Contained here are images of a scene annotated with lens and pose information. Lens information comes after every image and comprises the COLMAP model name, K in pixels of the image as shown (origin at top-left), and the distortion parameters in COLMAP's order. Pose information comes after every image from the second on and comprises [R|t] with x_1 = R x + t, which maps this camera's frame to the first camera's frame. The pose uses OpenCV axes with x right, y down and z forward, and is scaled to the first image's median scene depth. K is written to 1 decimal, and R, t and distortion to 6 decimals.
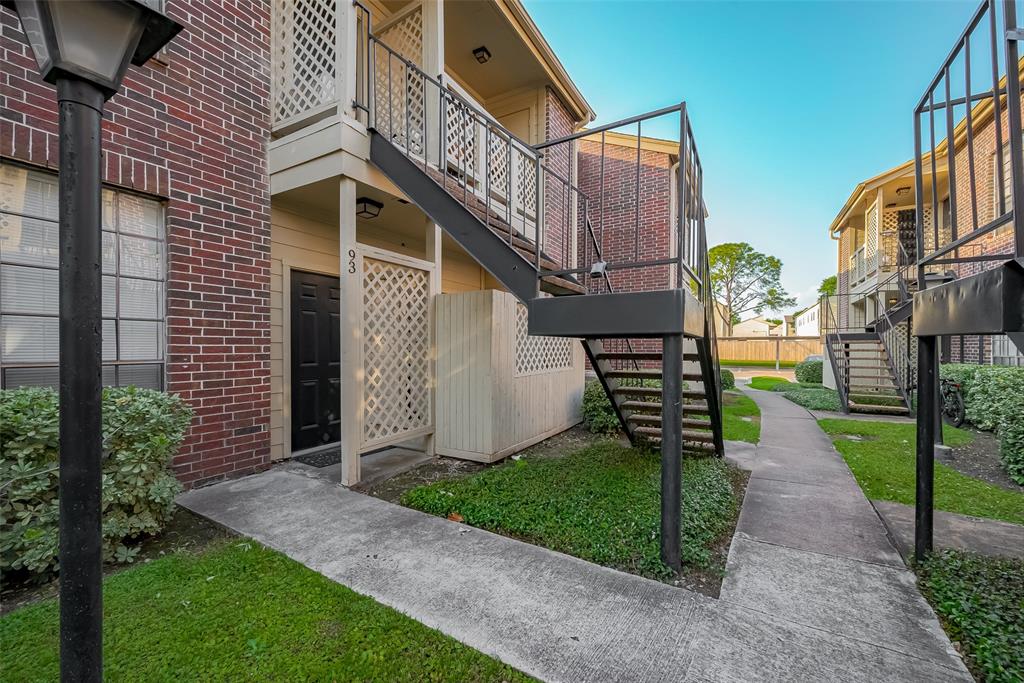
lens RADIAL K [[407.1, 0, 518.4], [0, 407.1, 341.2], [0, 0, 1]] dist [0.002206, -0.000356]
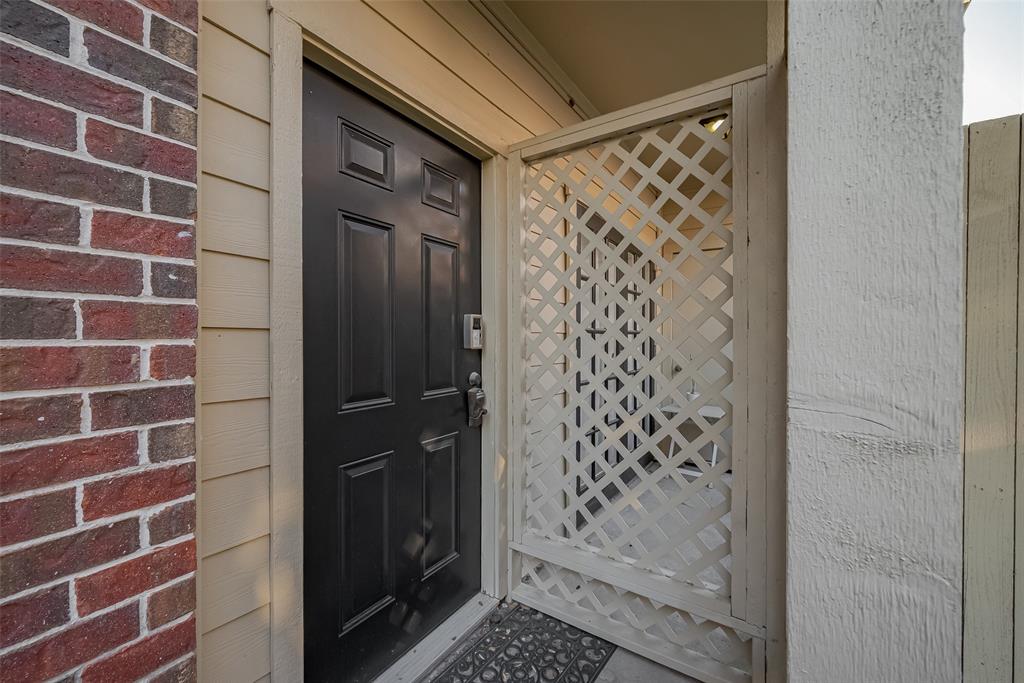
lens RADIAL K [[407.1, 0, 505.4], [0, 407.1, 339.7], [0, 0, 1]] dist [0.002206, -0.000356]
pose [[0.996471, 0.001111, -0.083933, -0.388804], [0.000310, 0.999857, 0.016911, 0.005088], [0.083939, -0.016877, 0.996328, 0.719554]]
